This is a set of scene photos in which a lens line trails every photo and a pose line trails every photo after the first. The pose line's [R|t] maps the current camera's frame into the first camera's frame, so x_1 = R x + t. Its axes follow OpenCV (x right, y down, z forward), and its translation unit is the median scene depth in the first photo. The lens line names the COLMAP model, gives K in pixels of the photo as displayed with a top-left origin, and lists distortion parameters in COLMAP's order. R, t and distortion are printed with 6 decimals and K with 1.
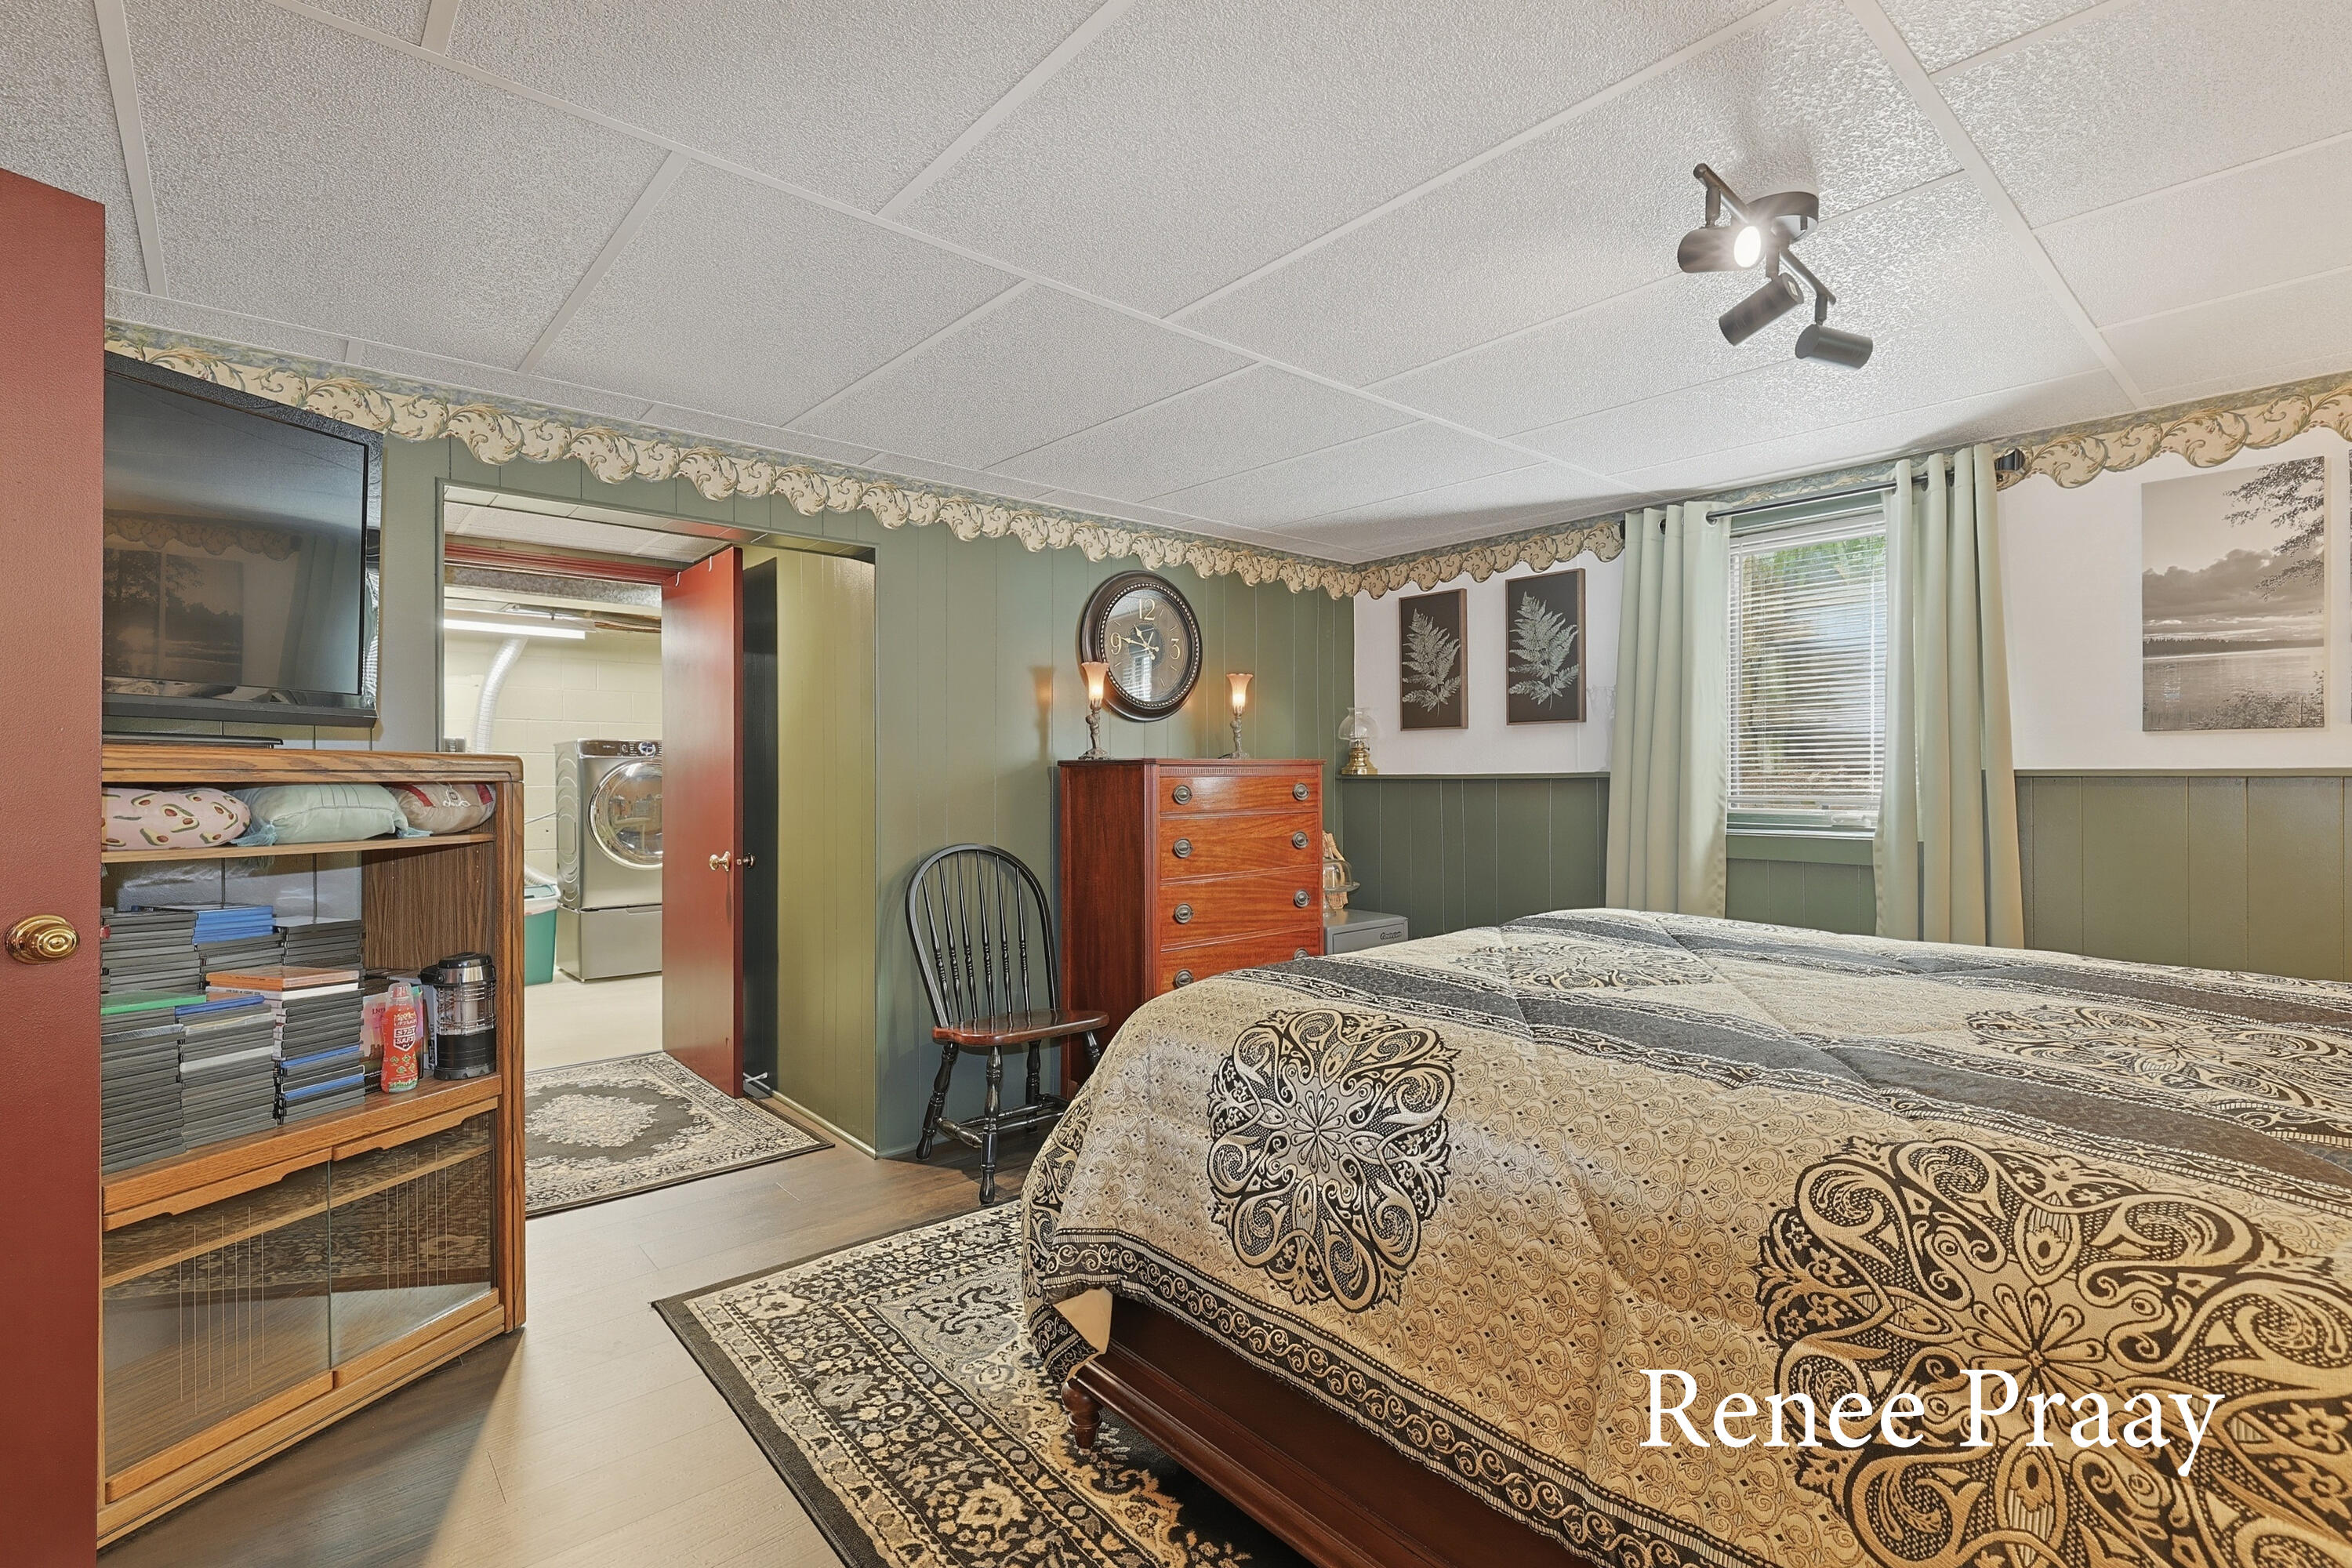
lens RADIAL K [[1062.3, 0, 1176.1], [0, 1062.3, 776.1], [0, 0, 1]] dist [0.000761, 0.000669]
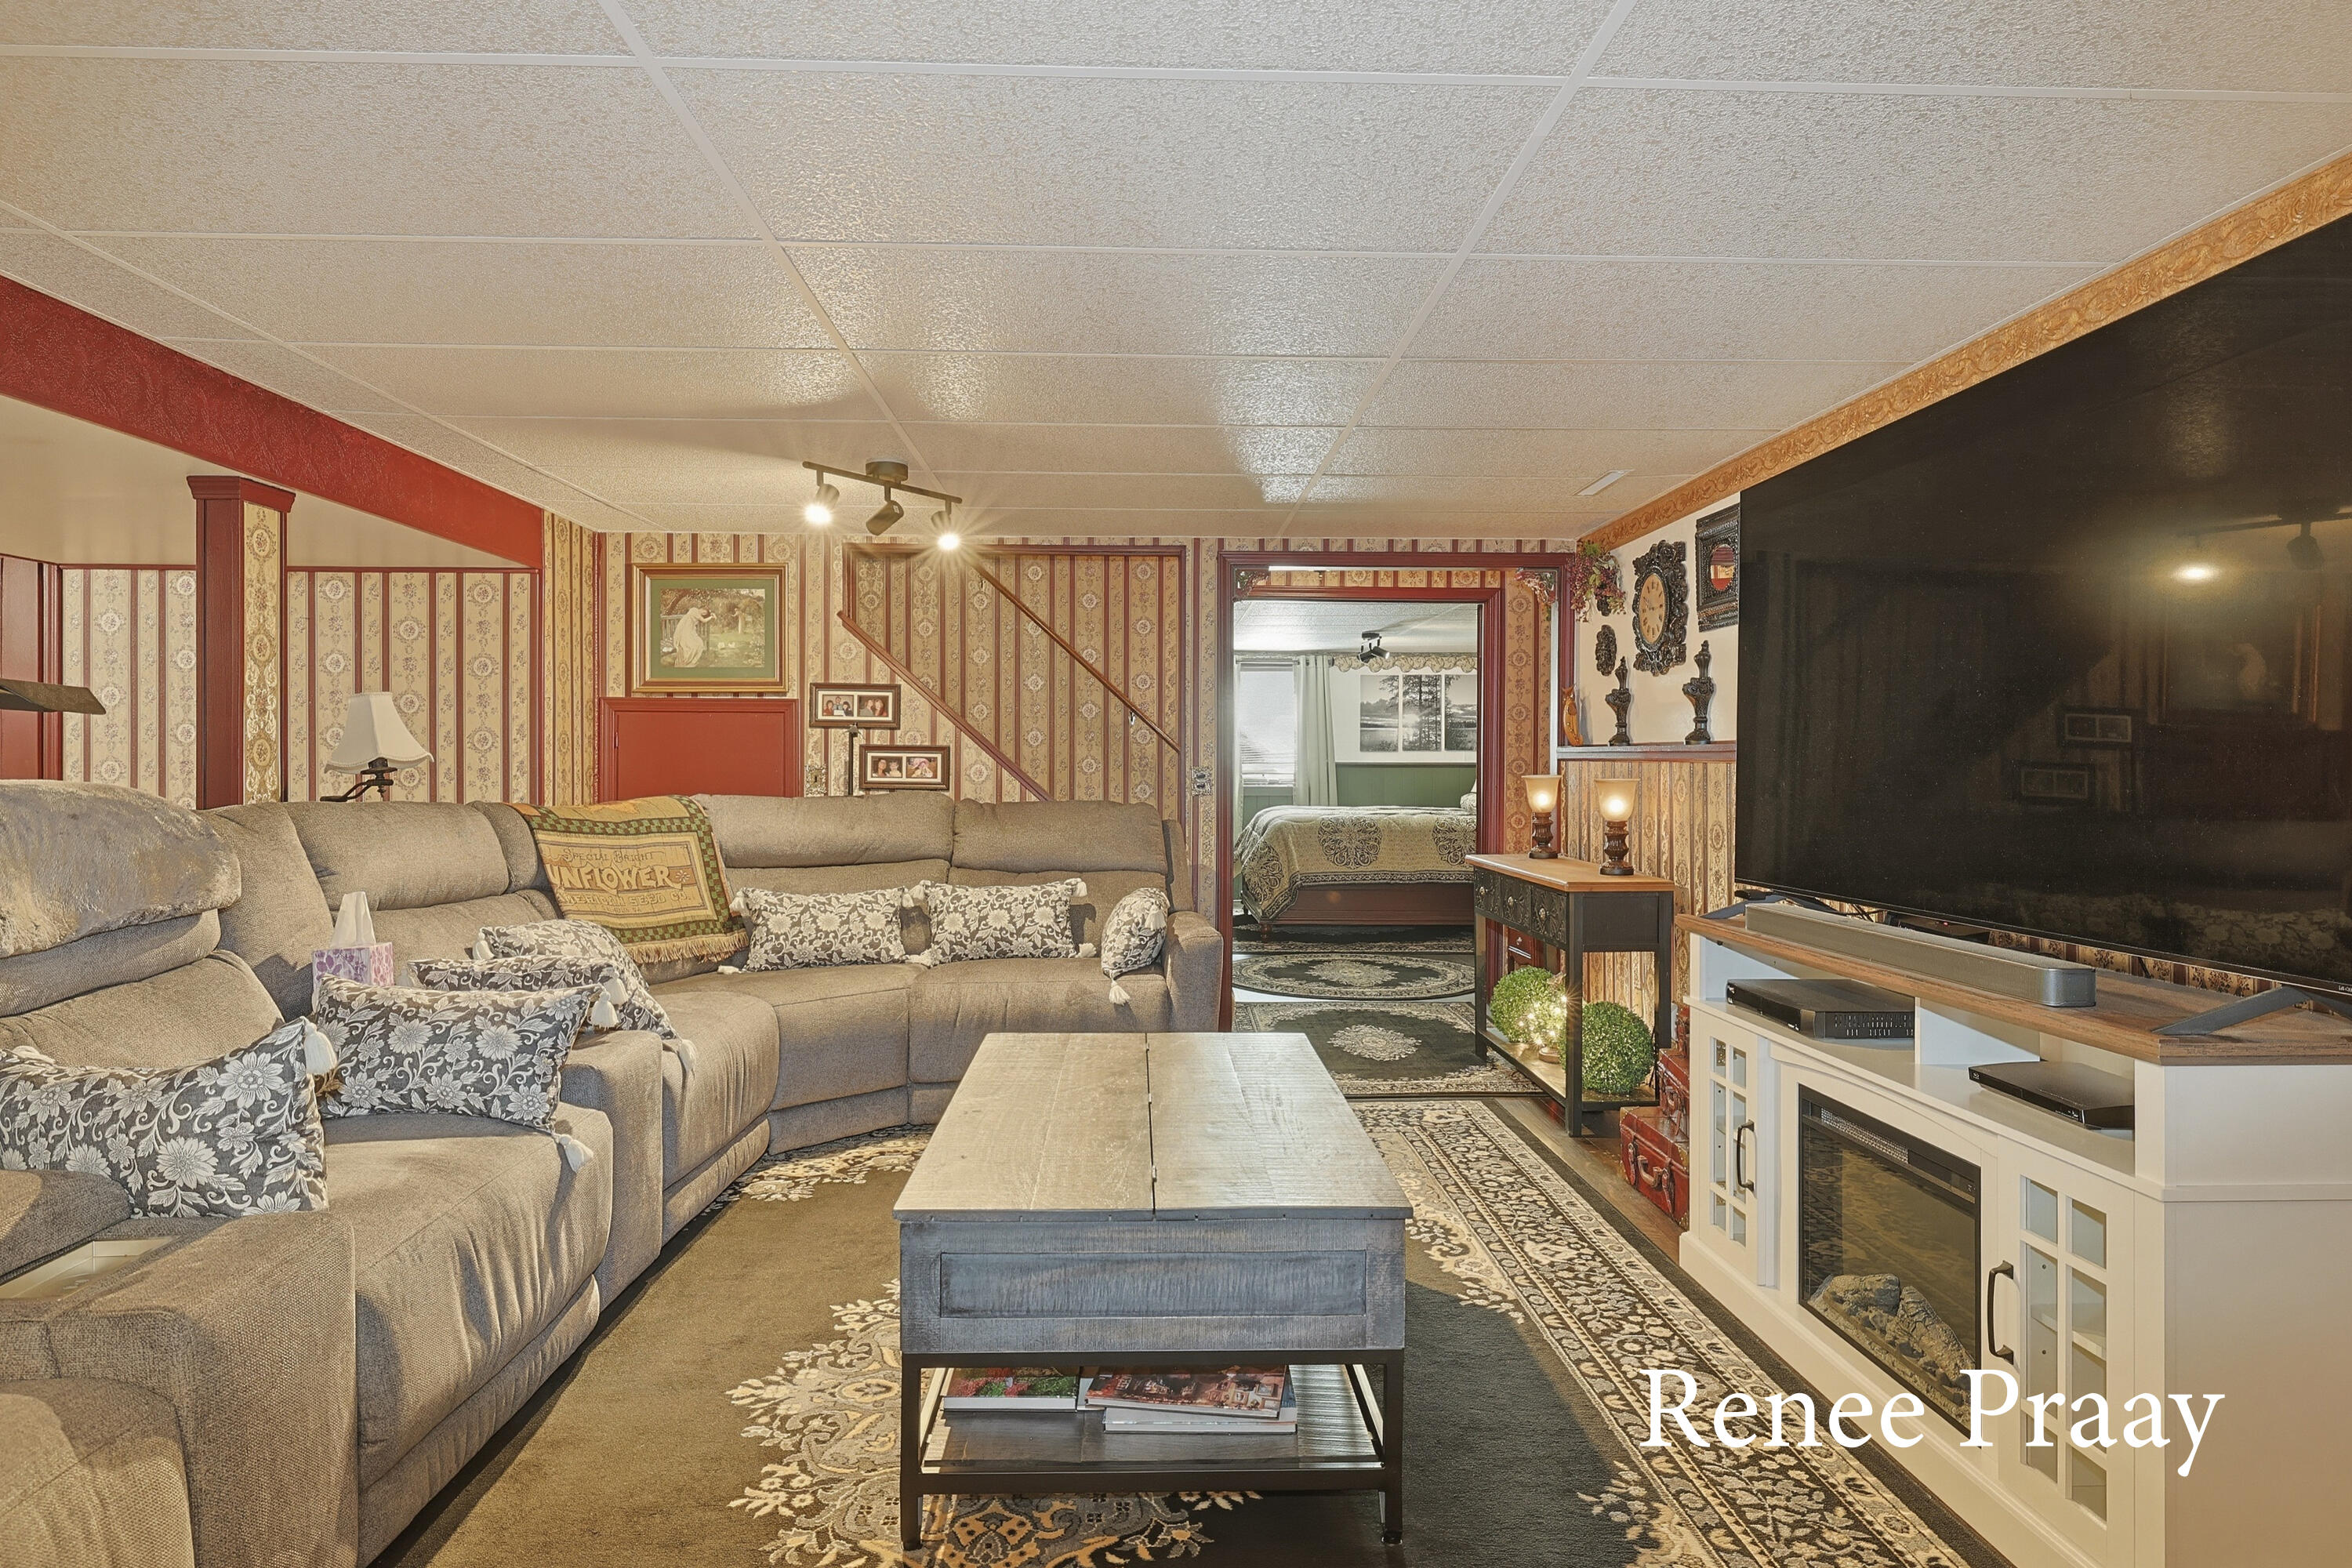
lens RADIAL K [[1346.8, 0, 1173.6], [0, 1346.8, 776.9], [0, 0, 1]] dist [-0.001145, 0.001776]
pose [[0.632449, 0.000293, 0.774602, -2.653570], [-0.005468, 0.999977, 0.004086, 0.023093], [-0.774583, -0.006819, 0.632436, -1.165373]]
